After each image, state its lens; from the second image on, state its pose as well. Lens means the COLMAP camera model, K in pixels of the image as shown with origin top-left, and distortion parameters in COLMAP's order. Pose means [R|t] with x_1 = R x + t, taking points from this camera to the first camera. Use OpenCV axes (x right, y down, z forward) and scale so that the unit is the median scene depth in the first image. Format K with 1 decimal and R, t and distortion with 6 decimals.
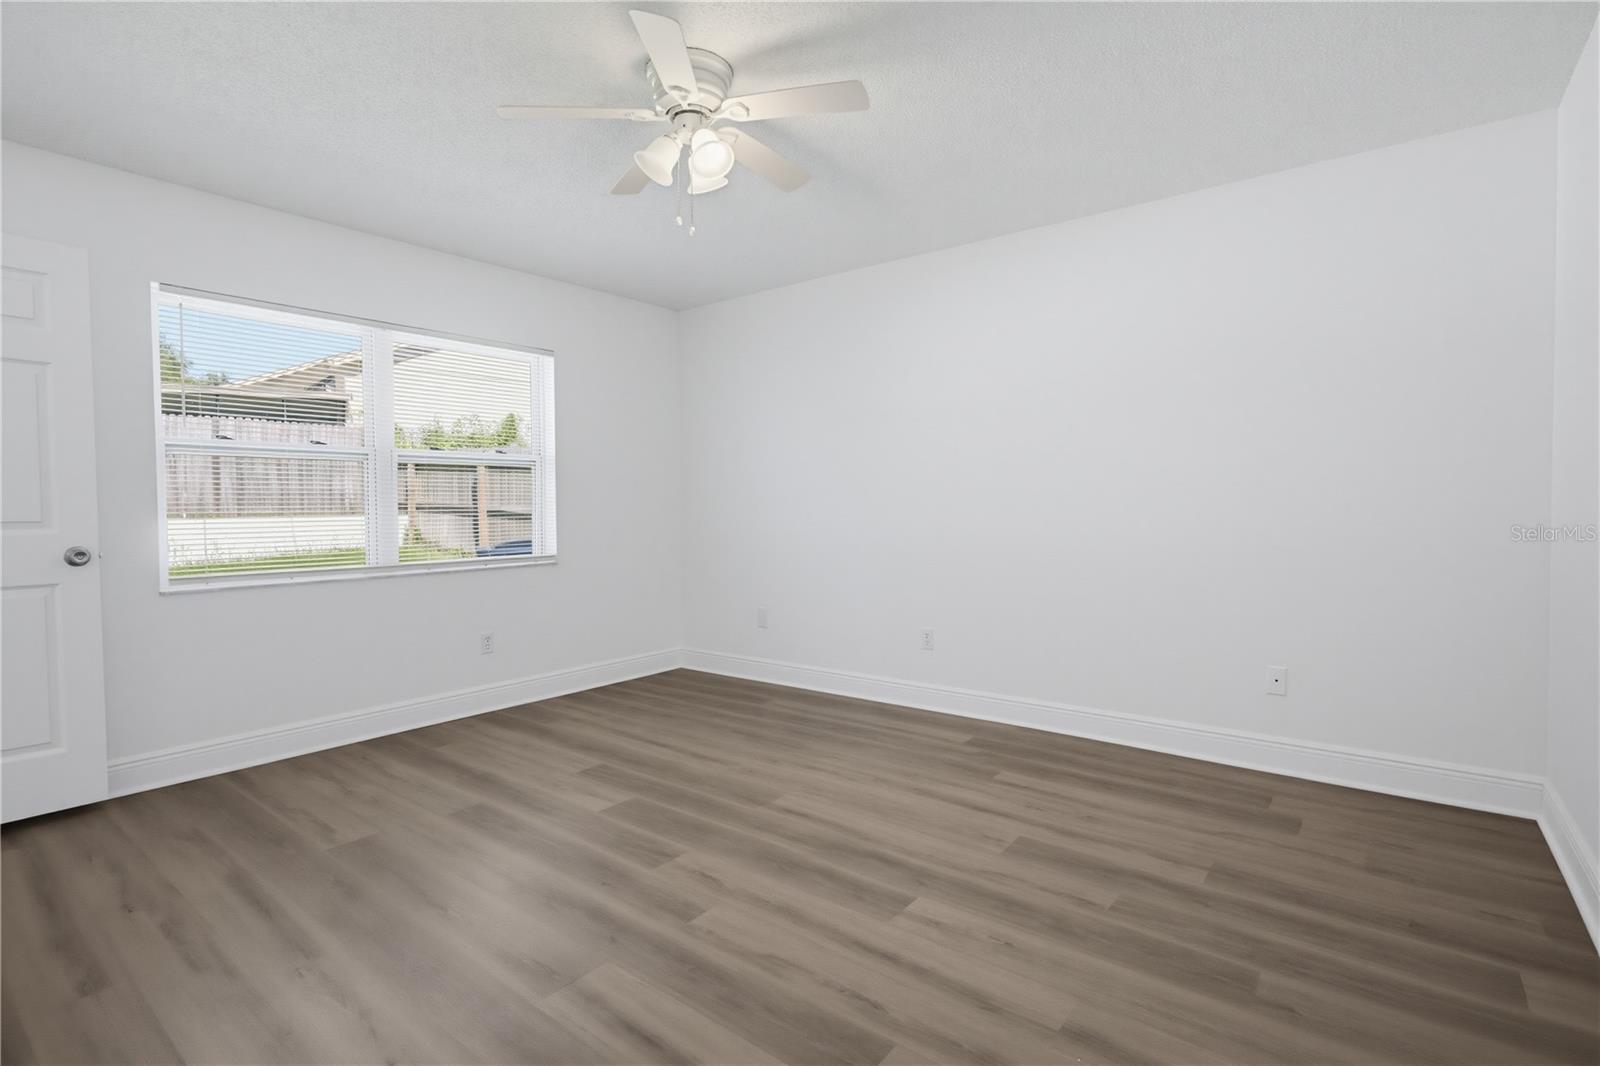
lens RADIAL K [[770.2, 0, 799.1], [0, 770.2, 513.0], [0, 0, 1]] dist [-0.001302, -0.000097]
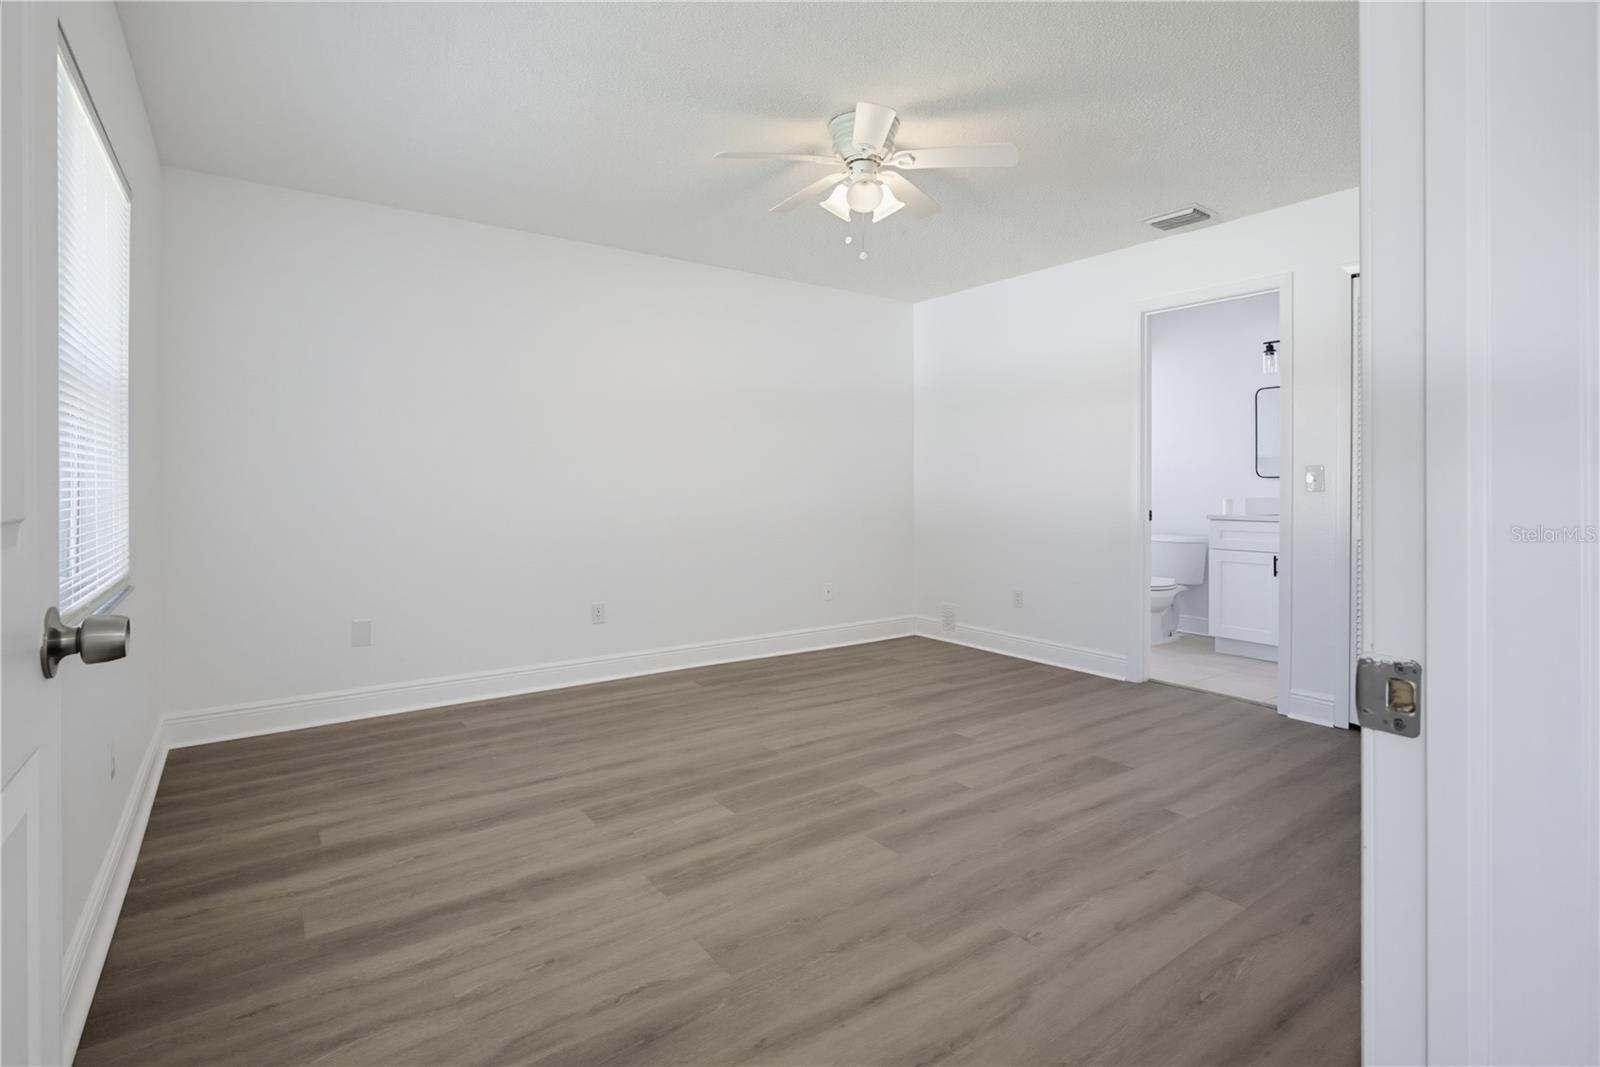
lens RADIAL K [[744.4, 0, 799.7], [0, 744.4, 494.9], [0, 0, 1]] dist [-0.000385, -0.000004]
pose [[0.278737, -0.001320, 0.960366, -1.112308], [-0.004636, 0.999986, 0.002719, -0.012708], [-0.960356, -0.005210, 0.278727, 0.655135]]
